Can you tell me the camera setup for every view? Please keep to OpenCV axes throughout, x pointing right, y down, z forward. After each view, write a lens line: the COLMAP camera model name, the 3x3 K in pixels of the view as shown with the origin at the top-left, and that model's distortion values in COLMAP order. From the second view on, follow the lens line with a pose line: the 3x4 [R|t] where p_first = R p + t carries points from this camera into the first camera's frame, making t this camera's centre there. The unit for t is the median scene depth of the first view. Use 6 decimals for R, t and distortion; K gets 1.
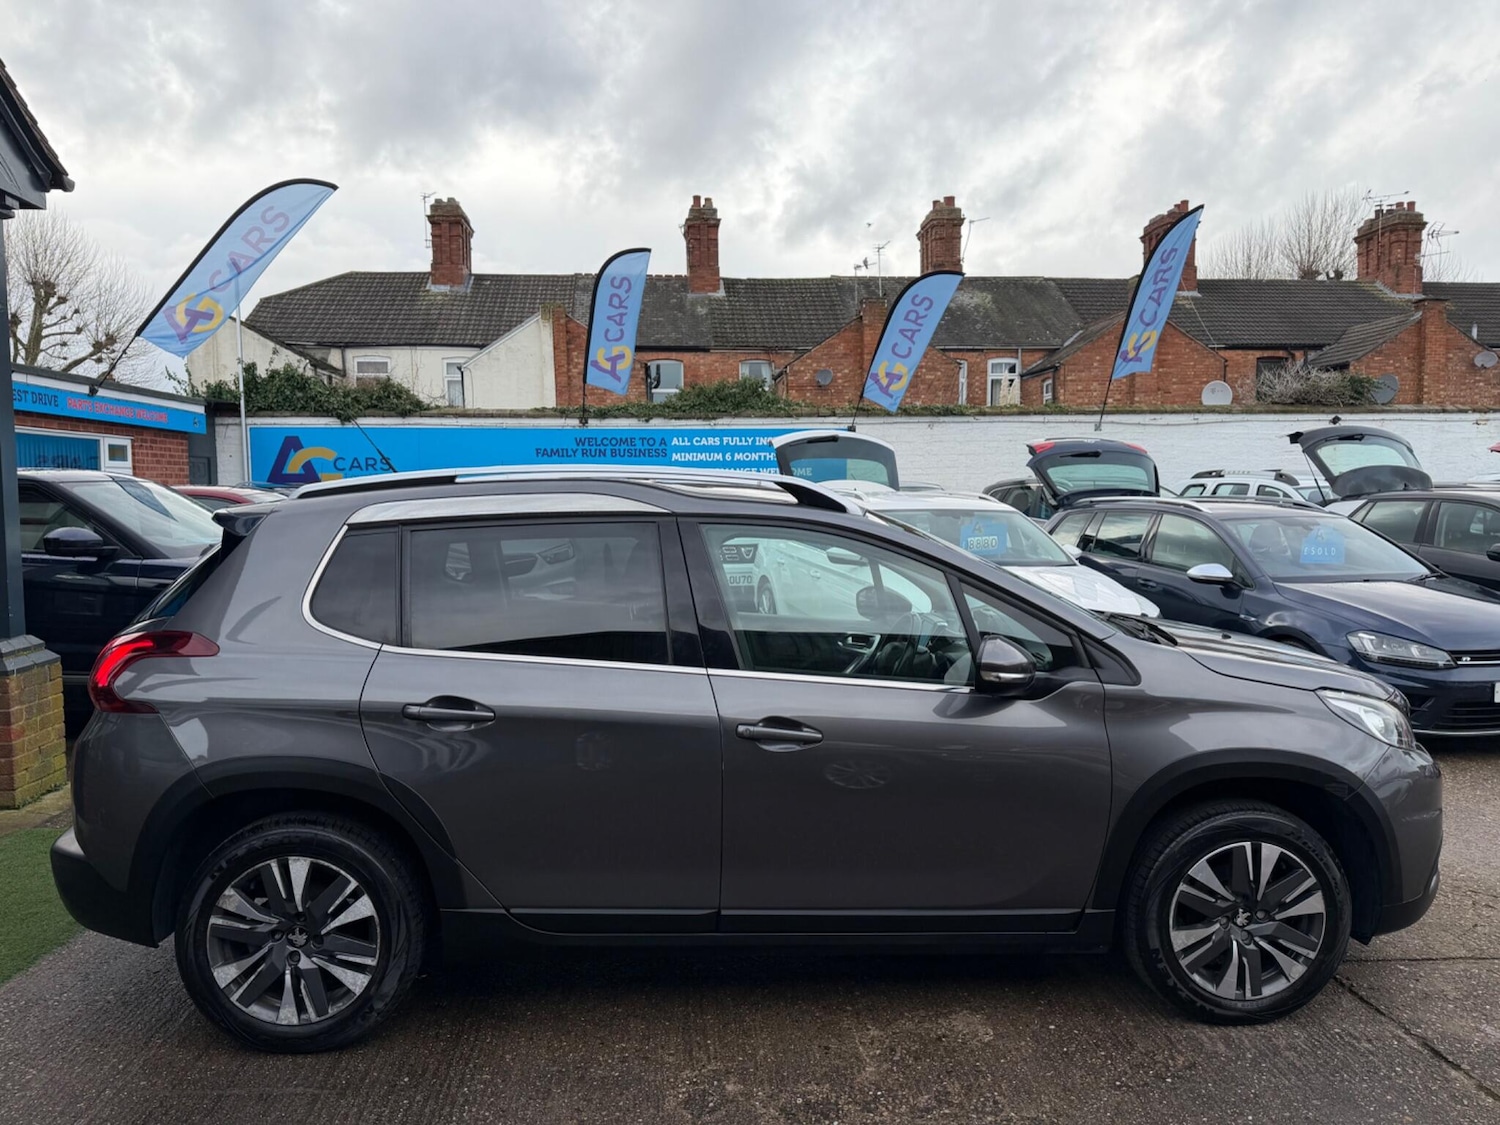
lens RADIAL K [[1114.9, 0, 741.1], [0, 1114.9, 549.3], [0, 0, 1]] dist [0.006167, -0.013965]
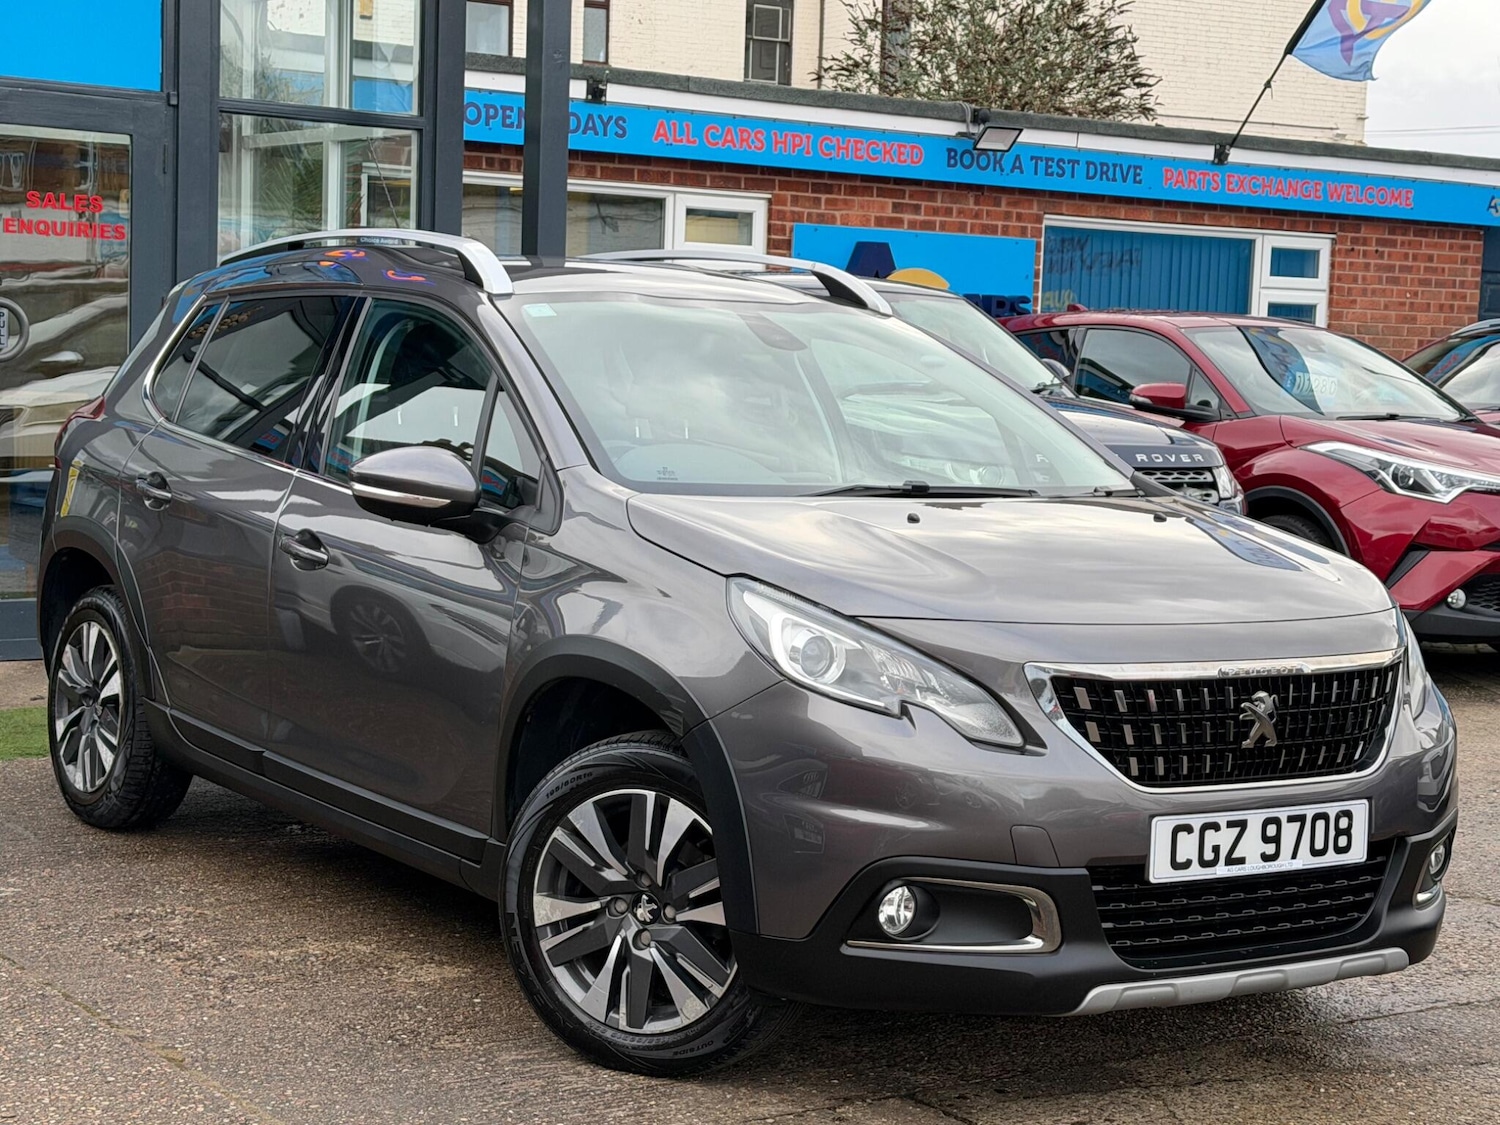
lens RADIAL K [[2610.9, 0, 759.1], [0, 2610.9, 558.2], [0, 0, 1]] dist [0.206820, 0.000000]
pose [[0.524474, 0.092937, -0.846339, 0.412771], [-0.083197, 0.994862, 0.057689, 0.007765], [0.847352, 0.040156, 0.529512, 0.056350]]
